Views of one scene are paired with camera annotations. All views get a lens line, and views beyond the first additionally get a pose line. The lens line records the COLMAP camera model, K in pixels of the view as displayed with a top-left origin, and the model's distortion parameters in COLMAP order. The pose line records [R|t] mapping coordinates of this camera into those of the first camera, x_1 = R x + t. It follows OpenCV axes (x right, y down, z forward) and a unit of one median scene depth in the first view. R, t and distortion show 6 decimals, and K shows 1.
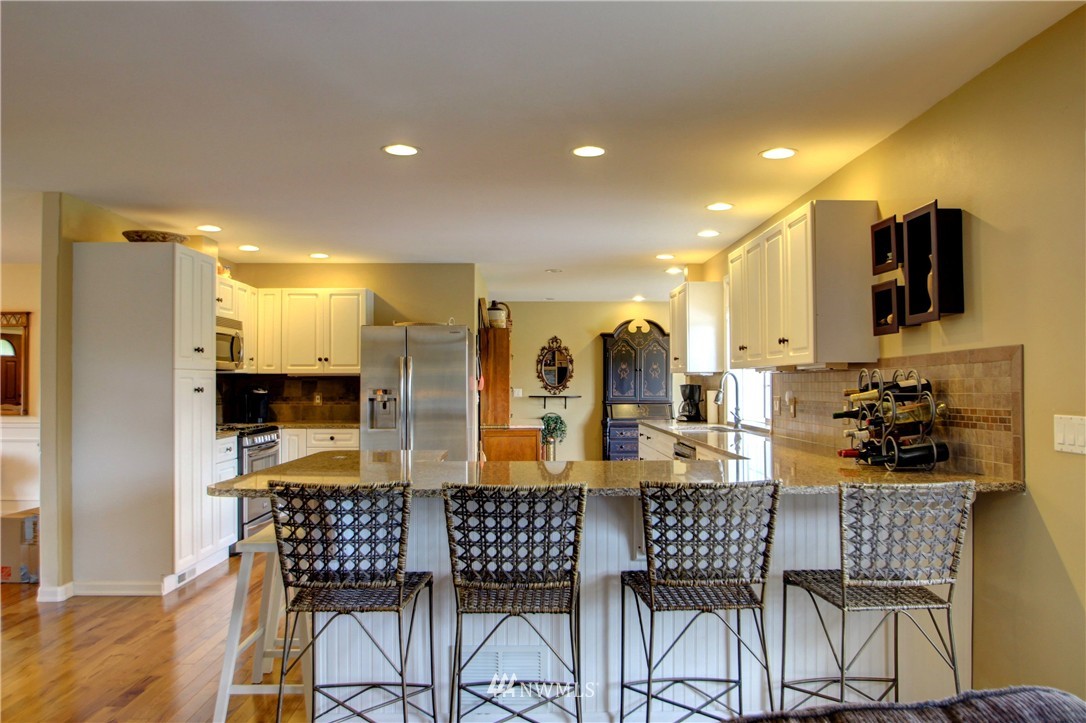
lens RADIAL K [[843.7, 0, 544.1], [0, 843.7, 371.3], [0, 0, 1]] dist [-0.010114, -0.006215]
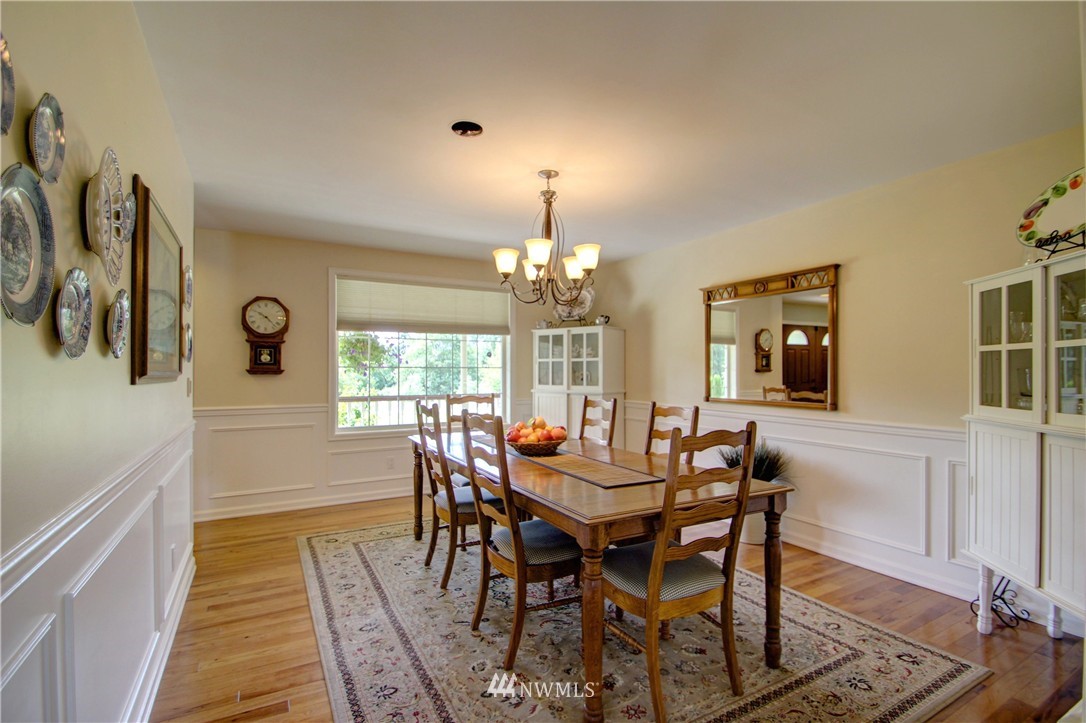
lens RADIAL K [[510.1, 0, 547.5], [0, 510.1, 367.3], [0, 0, 1]] dist [-0.018256, -0.002999]
pose [[0.487828, -0.001056, -0.872939, -0.366246], [0.006807, 0.999973, 0.002595, 0.013030], [0.872913, -0.007208, 0.487822, 0.587445]]
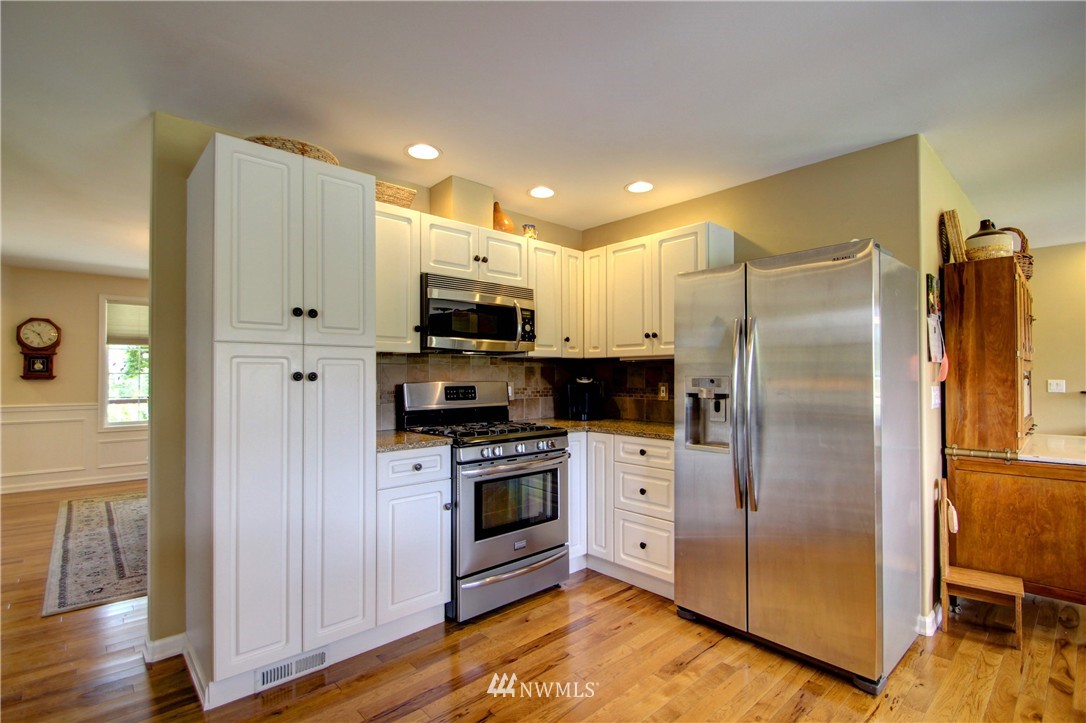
lens RADIAL K [[510.1, 0, 524.1], [0, 510.1, 368.6], [0, 0, 1]] dist [-0.018256, -0.002999]
pose [[0.663429, -0.010178, -0.748170, -0.015449], [0.008616, 0.999945, -0.005963, 0.015097], [0.748190, -0.002490, 0.663480, 0.635752]]
